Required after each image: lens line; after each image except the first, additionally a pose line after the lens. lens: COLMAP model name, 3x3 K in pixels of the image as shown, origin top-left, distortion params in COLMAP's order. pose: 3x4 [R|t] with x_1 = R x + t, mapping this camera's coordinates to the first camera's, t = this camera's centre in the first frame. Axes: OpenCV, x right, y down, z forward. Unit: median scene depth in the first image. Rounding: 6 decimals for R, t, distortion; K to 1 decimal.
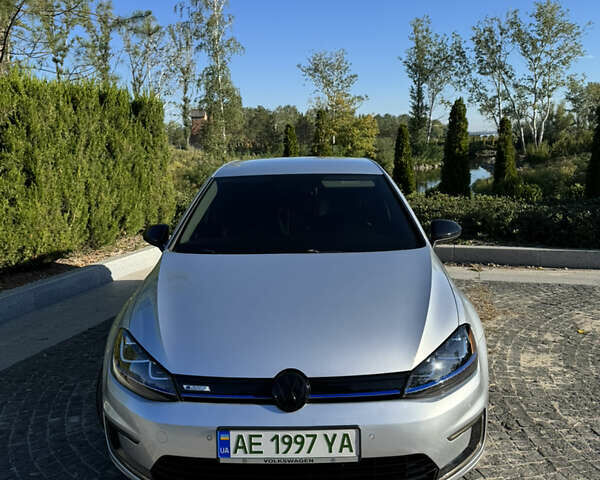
lens RADIAL K [[552.1, 0, 314.5], [0, 552.1, 270.1], [0, 0, 1]] dist [0.144311, -0.246790]
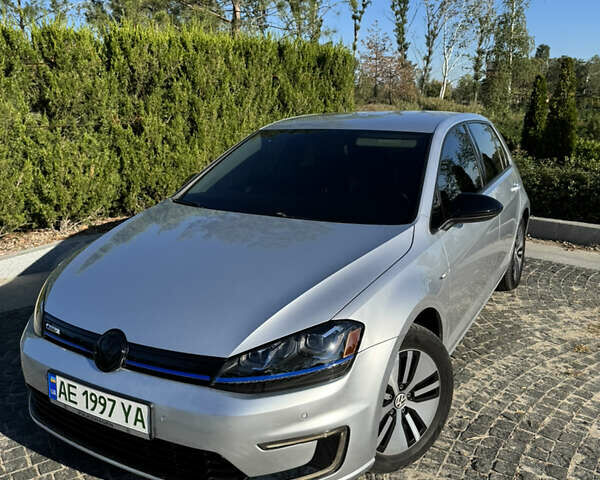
lens RADIAL K [[552.1, 0, 314.5], [0, 552.1, 270.1], [0, 0, 1]] dist [0.144311, -0.246790]
pose [[0.873318, 0.153457, -0.462350, 0.276530], [-0.118978, 0.987536, 0.103036, -0.025524], [0.472399, -0.034974, 0.880691, 0.124496]]
